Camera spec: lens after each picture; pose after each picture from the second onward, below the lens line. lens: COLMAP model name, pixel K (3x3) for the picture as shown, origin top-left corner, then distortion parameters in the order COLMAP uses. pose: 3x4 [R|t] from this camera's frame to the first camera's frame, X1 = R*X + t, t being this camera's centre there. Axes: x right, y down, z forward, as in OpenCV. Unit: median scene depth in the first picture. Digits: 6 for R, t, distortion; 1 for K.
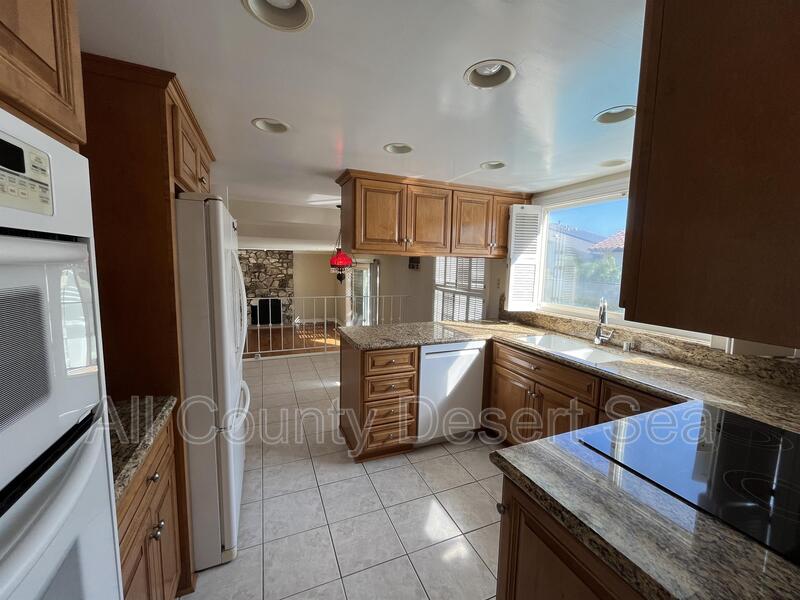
lens RADIAL K [[324.8, 0, 398.3], [0, 324.8, 299.6], [0, 0, 1]] dist [0.001136, -0.000038]
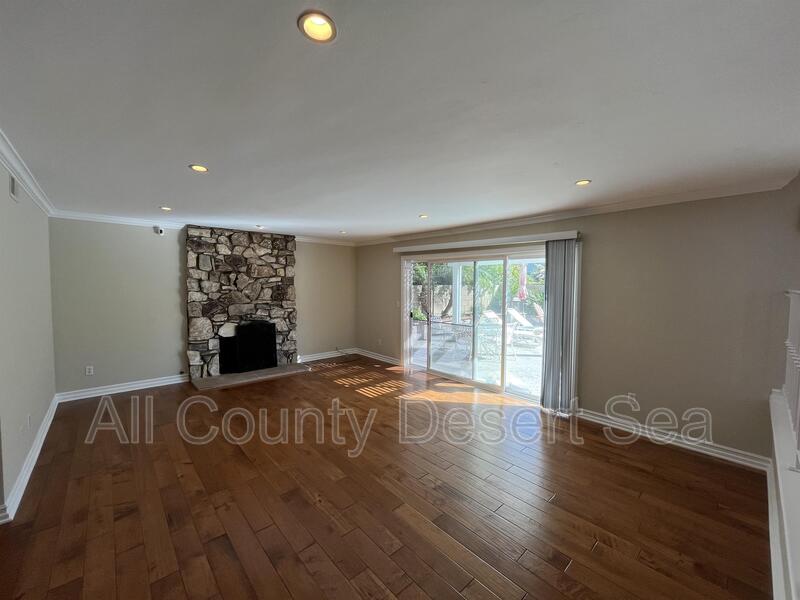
lens RADIAL K [[324.8, 0, 396.3], [0, 324.8, 301.3], [0, 0, 1]] dist [0.001136, -0.000038]
pose [[0.944985, -0.031679, 0.325576, -0.351348], [0.047194, 0.998090, -0.039866, -0.004862], [-0.323692, 0.053038, 0.944675, 0.418030]]
